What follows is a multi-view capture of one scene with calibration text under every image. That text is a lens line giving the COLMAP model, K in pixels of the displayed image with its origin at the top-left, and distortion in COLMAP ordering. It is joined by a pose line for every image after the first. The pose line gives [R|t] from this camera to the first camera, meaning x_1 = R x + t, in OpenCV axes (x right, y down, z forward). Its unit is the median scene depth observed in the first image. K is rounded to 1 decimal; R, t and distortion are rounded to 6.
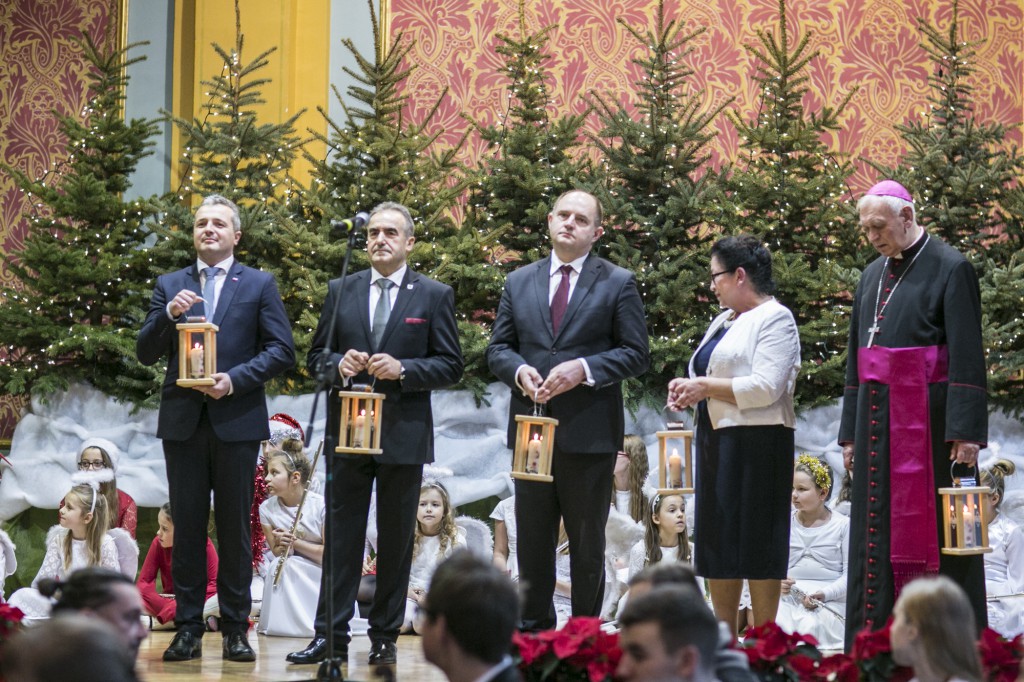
lens RADIAL K [[2543.1, 0, 577.8], [0, 2543.1, 340.7], [0, 0, 1]] dist [-0.054435, -0.413169]
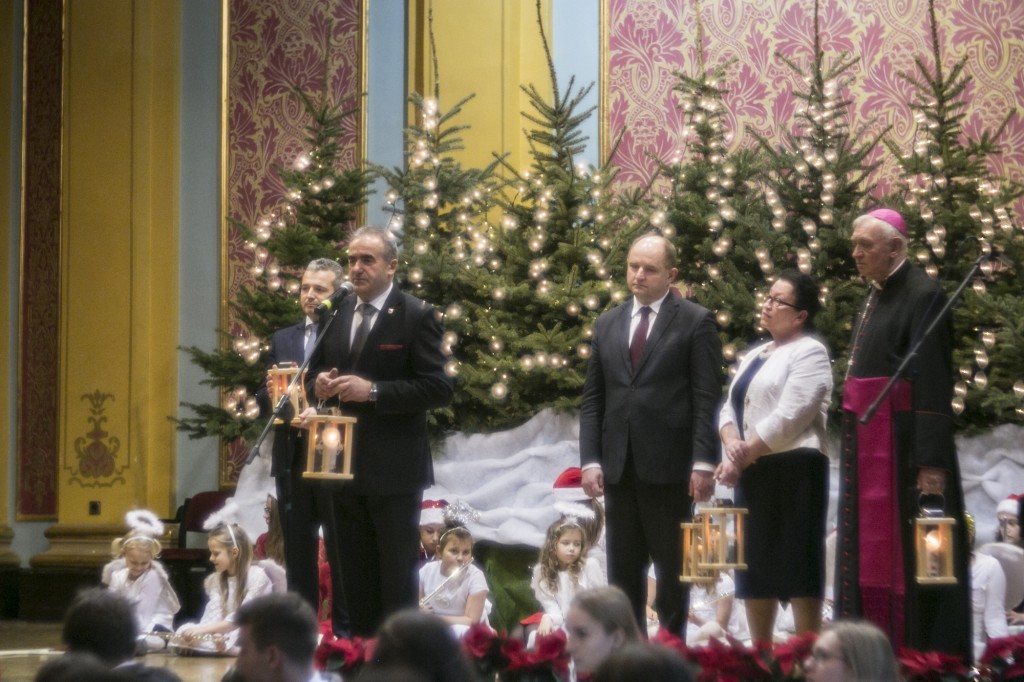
lens RADIAL K [[2870.8, 0, 563.3], [0, 2870.8, 341.4], [0, 0, 1]] dist [0.024167, -0.387018]
pose [[0.966273, -0.025597, -0.256244, 0.214064], [0.022766, 0.999643, -0.014008, 0.001240], [0.256511, 0.007702, 0.966511, -0.111298]]
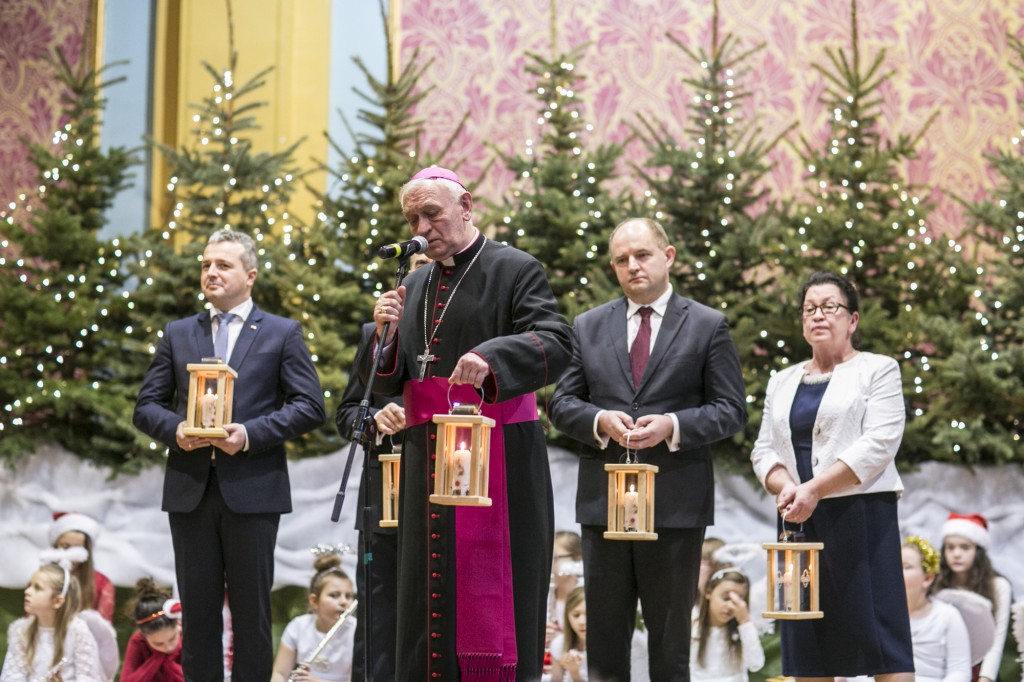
lens RADIAL K [[2574.3, 0, 539.4], [0, 2574.3, 341.6], [0, 0, 1]] dist [-0.054125, -0.507738]
pose [[0.999992, 0.003258, 0.002300, -0.028694], [-0.003196, 0.999641, -0.026616, 0.003876], [-0.002386, 0.026608, 0.999643, 0.109316]]
